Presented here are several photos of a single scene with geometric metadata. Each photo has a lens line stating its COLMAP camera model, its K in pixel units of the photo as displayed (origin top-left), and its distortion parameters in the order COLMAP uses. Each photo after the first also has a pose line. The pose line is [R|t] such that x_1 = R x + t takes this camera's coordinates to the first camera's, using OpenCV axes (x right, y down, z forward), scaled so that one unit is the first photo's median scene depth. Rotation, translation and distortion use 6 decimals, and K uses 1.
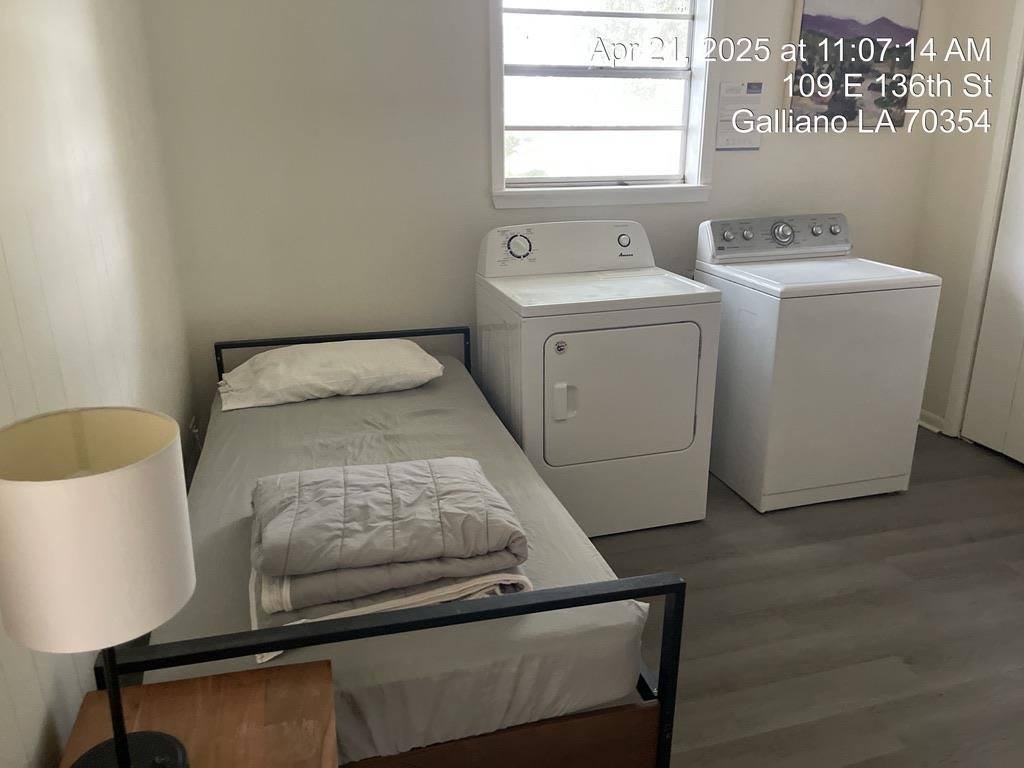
lens RADIAL K [[765.1, 0, 512.0], [0, 765.1, 384.0], [0, 0, 1]] dist [0.078399, -0.104520]
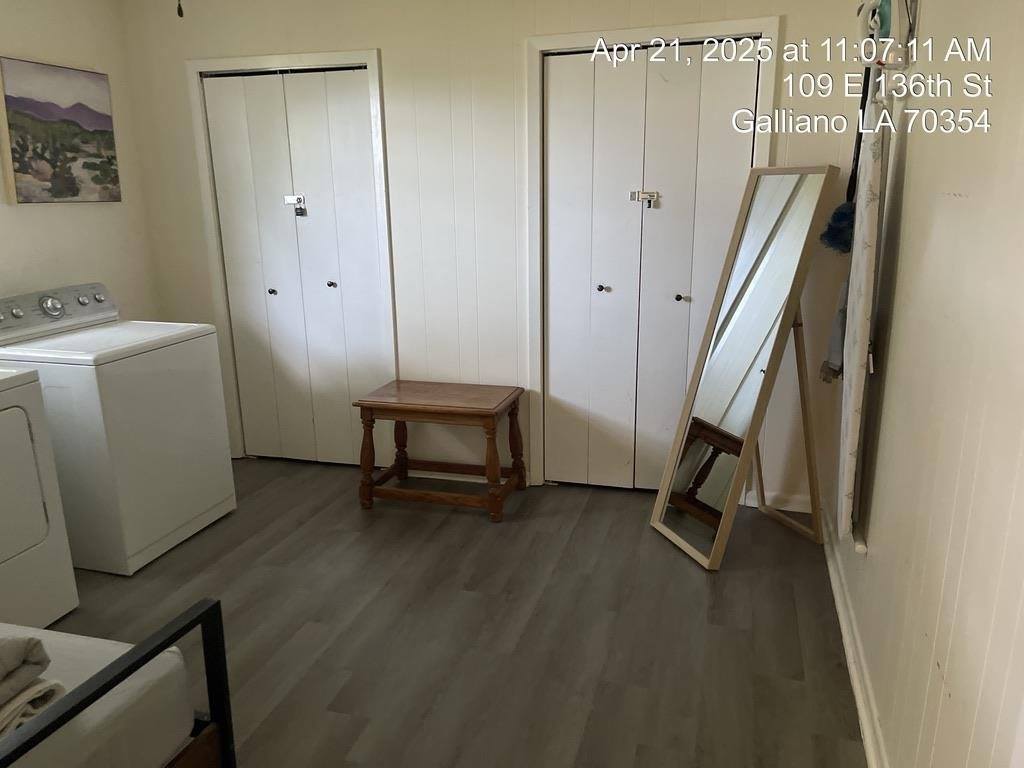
lens RADIAL K [[765.1, 0, 512.0], [0, 765.1, 384.0], [0, 0, 1]] dist [0.078399, -0.104520]
pose [[0.532090, -0.207424, 0.820887, -0.186915], [0.276464, 0.958950, 0.063109, 0.000407], [-0.800280, 0.193366, 0.567593, -0.021497]]
